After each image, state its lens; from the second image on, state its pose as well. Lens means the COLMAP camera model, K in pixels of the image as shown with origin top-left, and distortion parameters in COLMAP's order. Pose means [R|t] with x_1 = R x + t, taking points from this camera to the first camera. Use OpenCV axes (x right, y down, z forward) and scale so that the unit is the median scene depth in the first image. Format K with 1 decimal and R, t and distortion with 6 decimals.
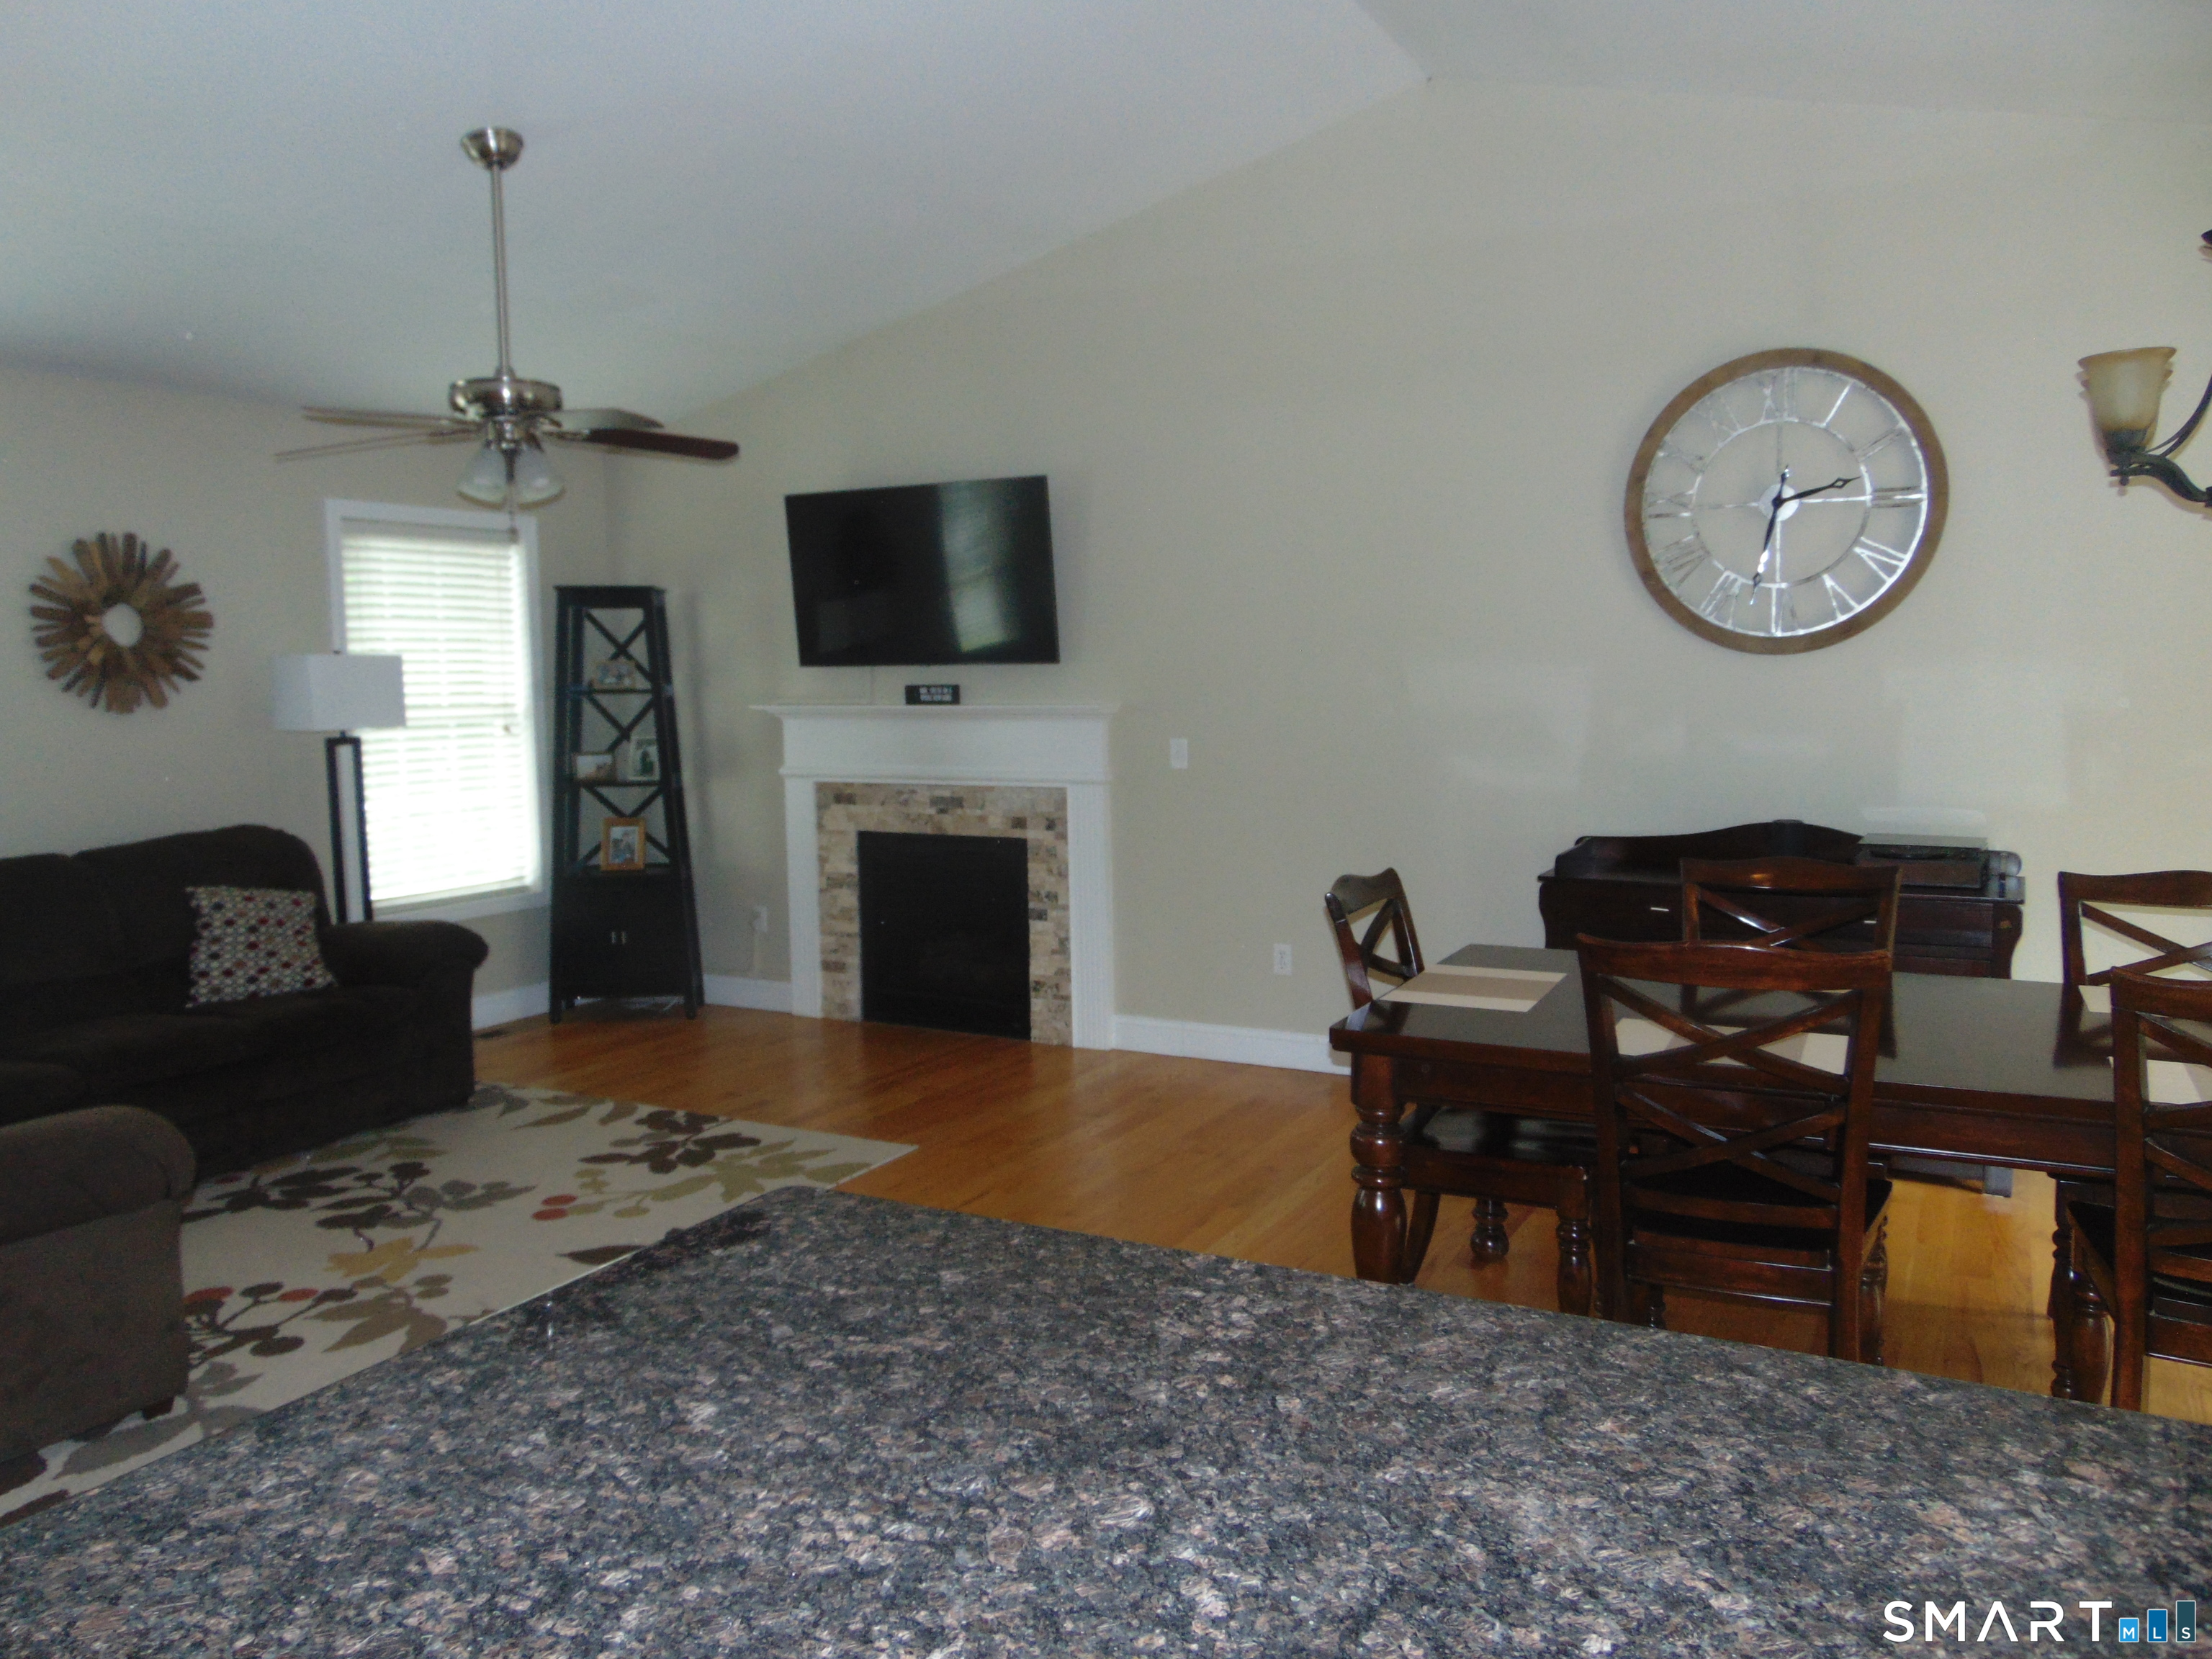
lens RADIAL K [[1661.1, 0, 1103.7], [0, 1661.1, 818.3], [0, 0, 1]] dist [-0.033212, 0.074193]
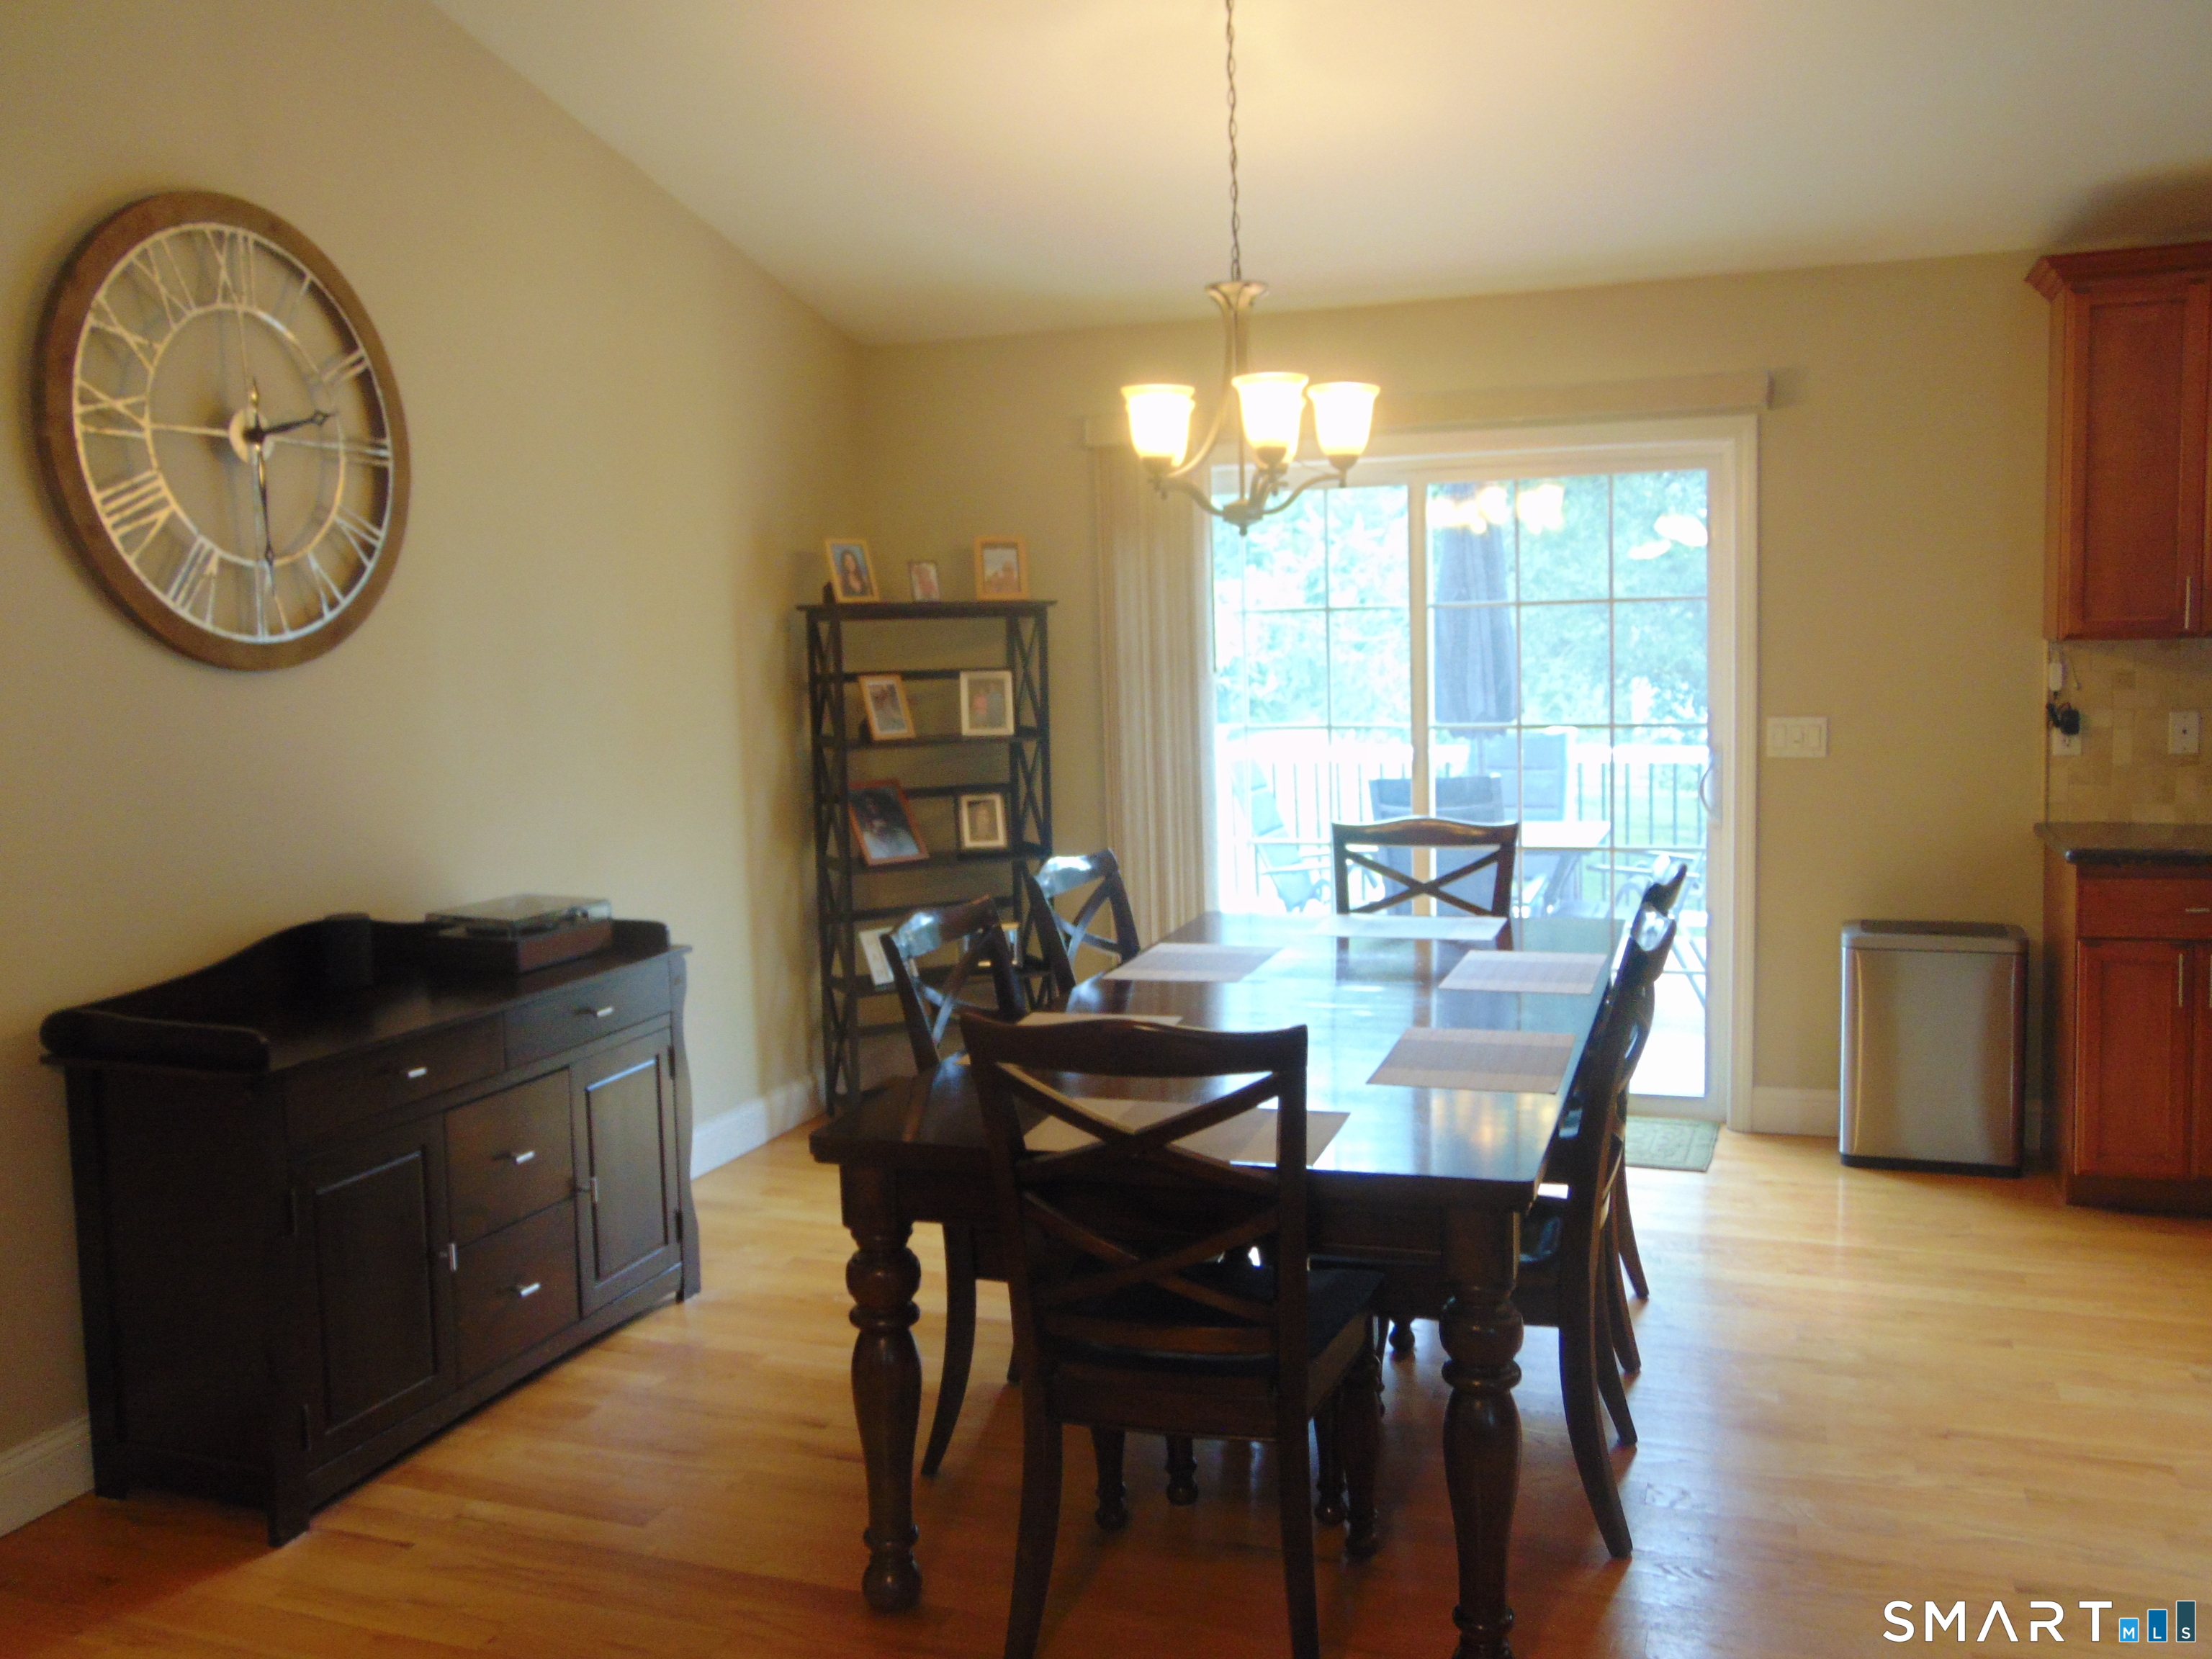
lens RADIAL K [[1887.7, 0, 1113.5], [0, 1887.7, 815.4], [0, 0, 1]] dist [-0.058749, 0.102956]
pose [[-0.148433, -0.079123, 0.985752, -0.369380], [0.116960, 0.988393, 0.096947, -0.074172], [-0.981982, 0.129684, -0.137456, 0.774078]]
